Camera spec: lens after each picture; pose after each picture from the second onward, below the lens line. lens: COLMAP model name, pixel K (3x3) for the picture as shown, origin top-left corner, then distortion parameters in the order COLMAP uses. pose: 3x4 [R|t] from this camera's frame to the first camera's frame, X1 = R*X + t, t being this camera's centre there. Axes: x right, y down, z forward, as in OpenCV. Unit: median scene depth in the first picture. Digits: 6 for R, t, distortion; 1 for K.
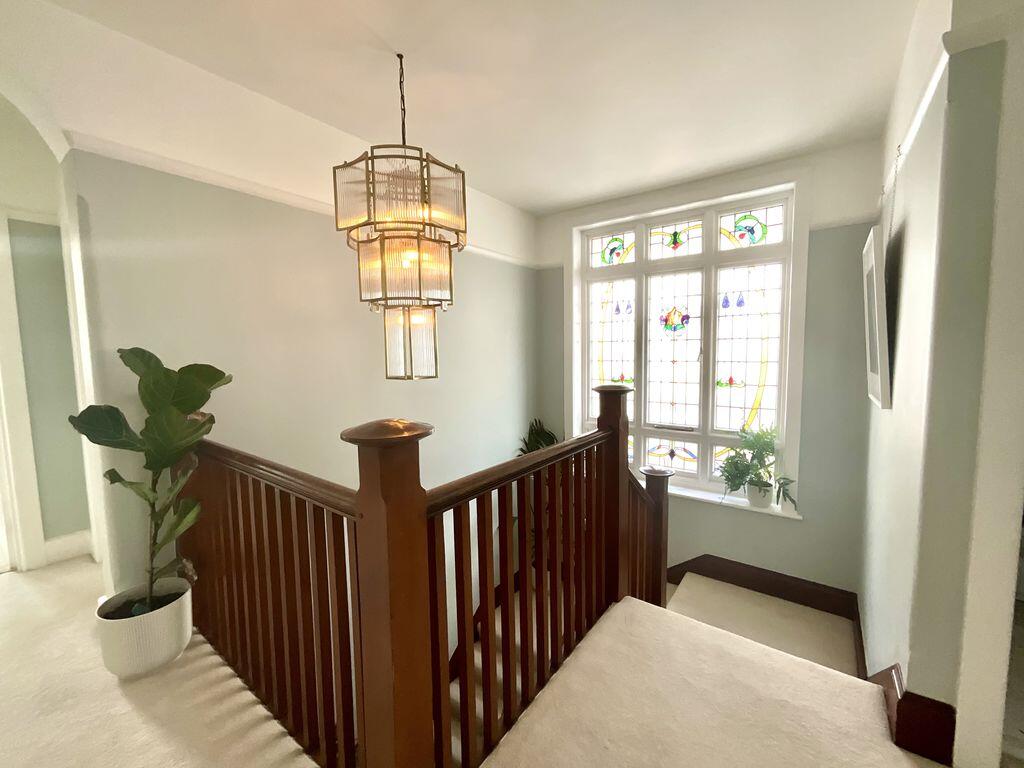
lens RADIAL K [[415.0, 0, 503.7], [0, 415.0, 382.8], [0, 0, 1]] dist [0.000746, 0.000744]
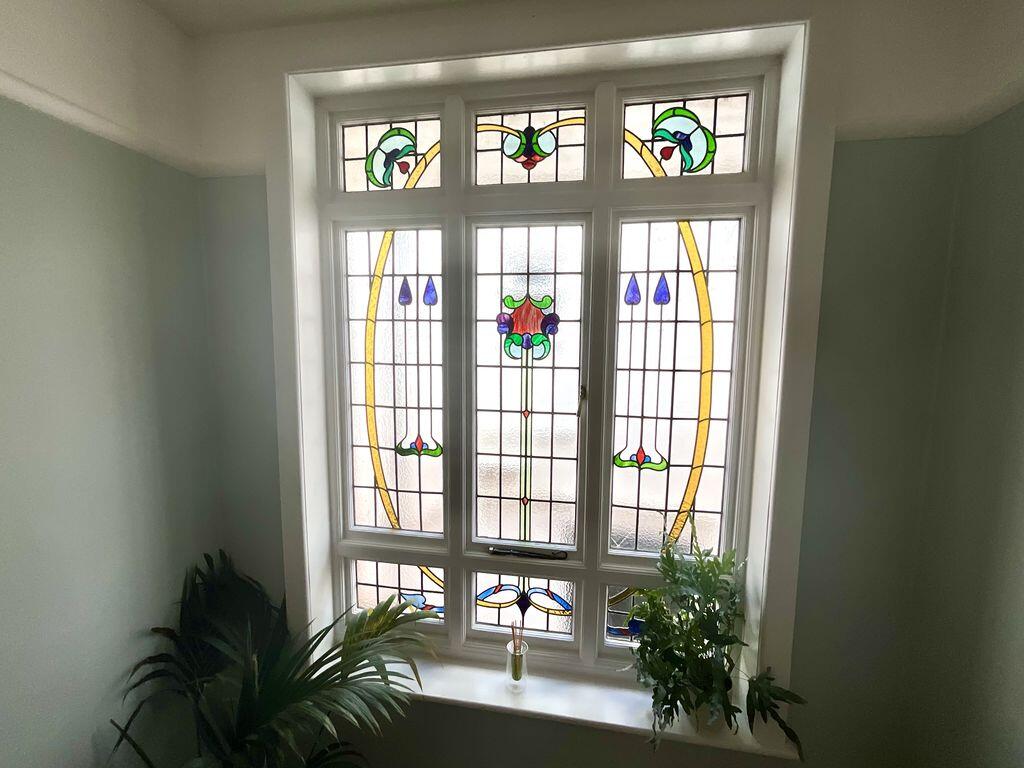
lens RADIAL K [[415.0, 0, 503.5], [0, 415.0, 389.8], [0, 0, 1]] dist [0.000746, 0.000744]
pose [[0.874777, -0.024298, 0.483916, 0.161746], [0.013998, 0.999592, 0.024885, -0.089925], [-0.484323, -0.014995, 0.874761, 0.608710]]
